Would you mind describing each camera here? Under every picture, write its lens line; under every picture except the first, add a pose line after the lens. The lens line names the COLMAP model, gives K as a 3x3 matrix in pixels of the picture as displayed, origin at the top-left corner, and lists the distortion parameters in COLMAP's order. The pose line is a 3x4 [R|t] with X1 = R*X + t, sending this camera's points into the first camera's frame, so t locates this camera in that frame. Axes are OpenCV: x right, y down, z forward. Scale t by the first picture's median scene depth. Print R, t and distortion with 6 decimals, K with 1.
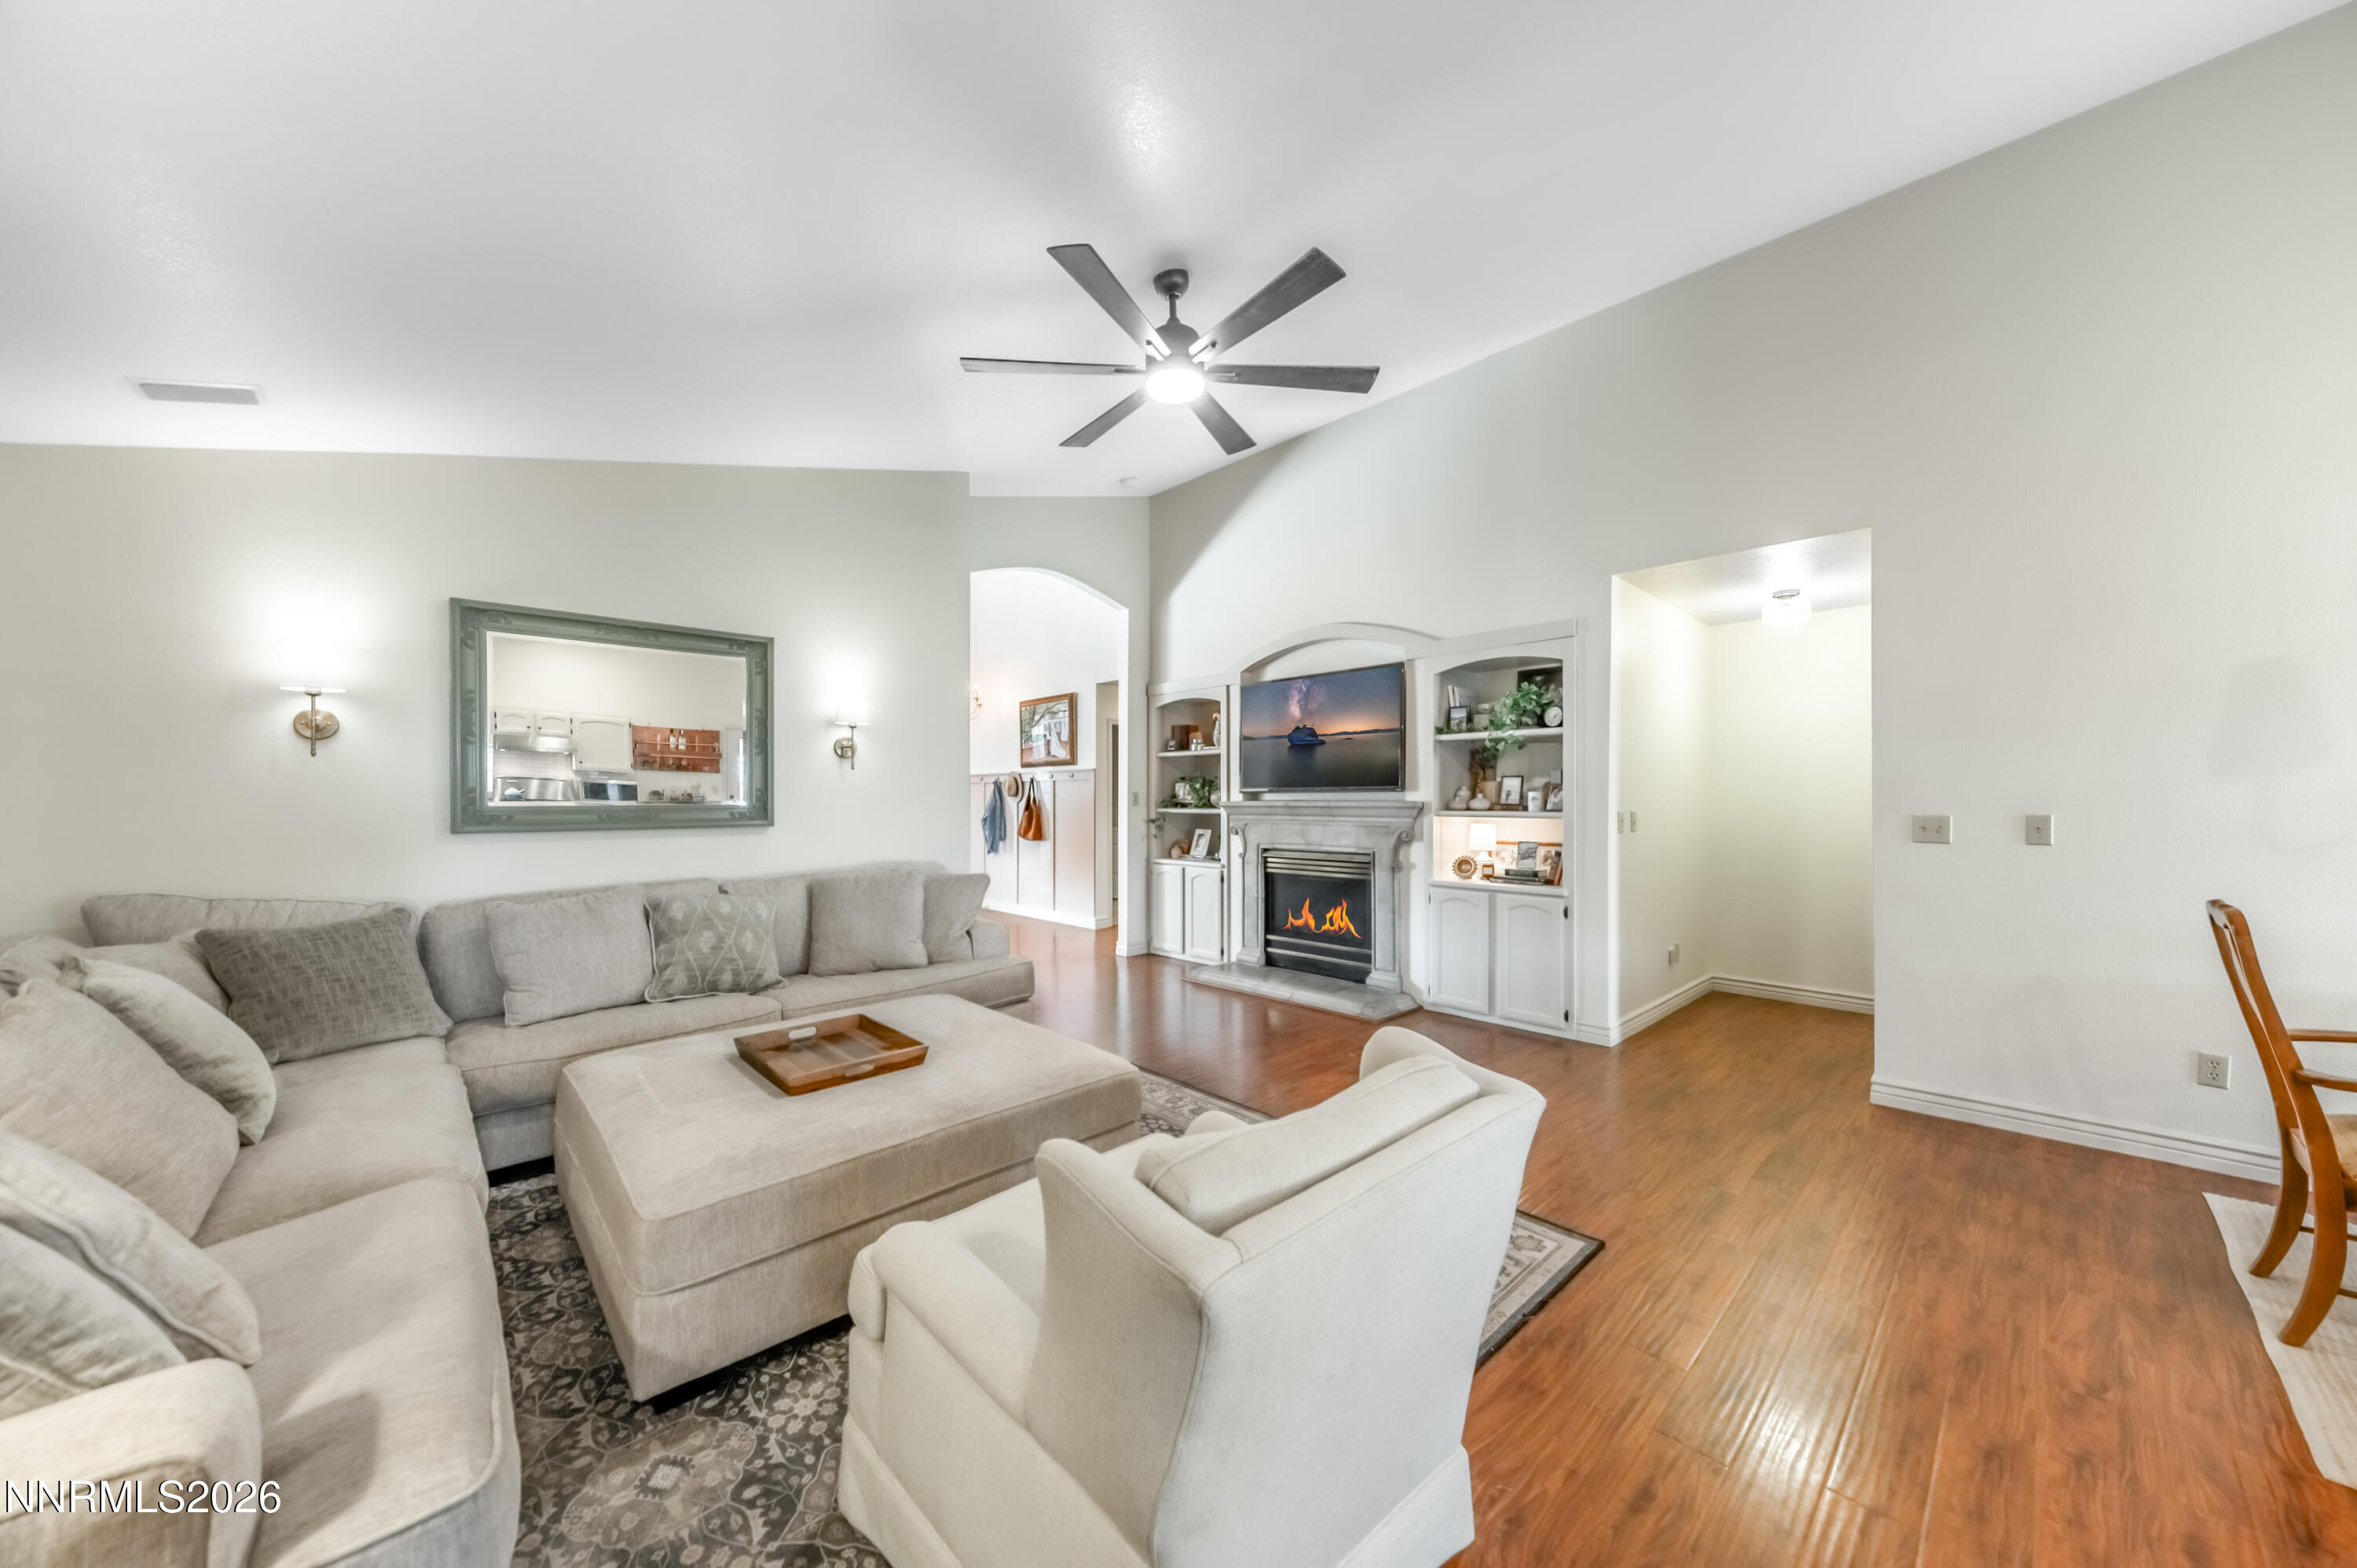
lens RADIAL K [[817.6, 0, 1186.3], [0, 817.6, 798.5], [0, 0, 1]] dist [0.000244, -0.000684]
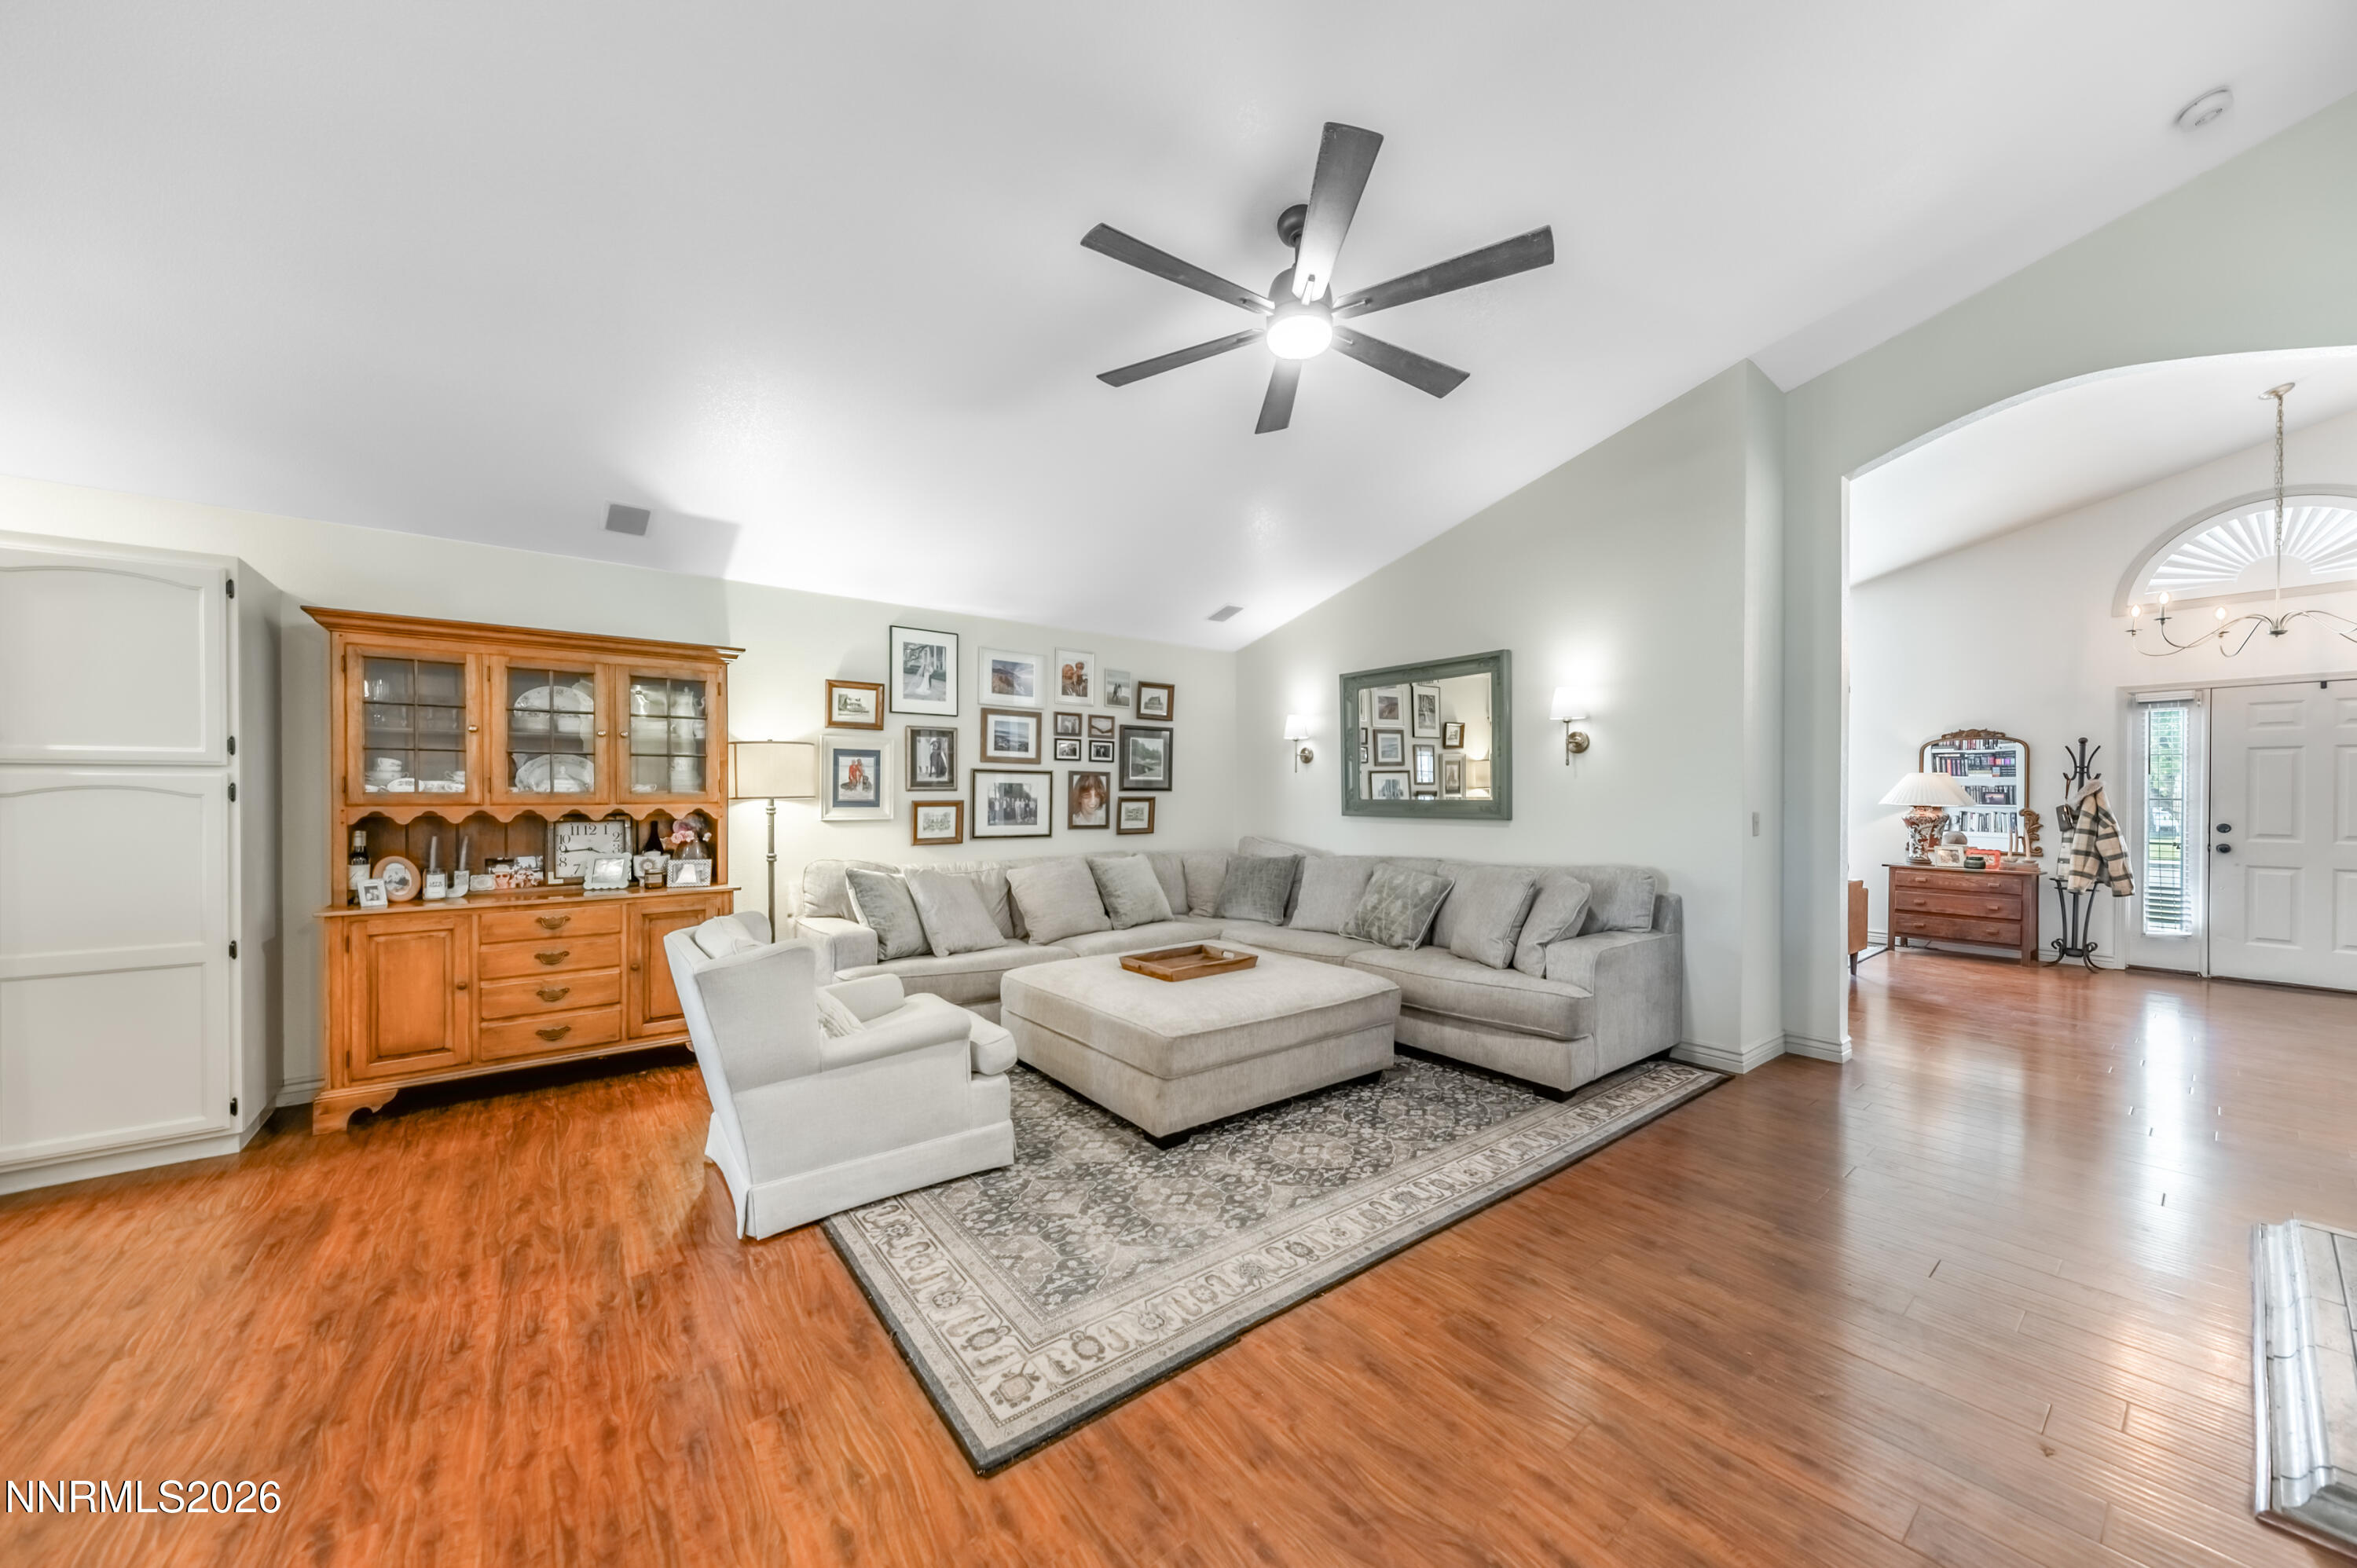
lens RADIAL K [[817.6, 0, 1187.7], [0, 817.6, 797.2], [0, 0, 1]] dist [0.000244, -0.000684]
pose [[-0.092584, 0.004390, -0.995695, 0.455988], [0.000028, 0.999990, 0.004406, -0.001244], [0.995705, 0.000380, -0.092583, 0.487629]]
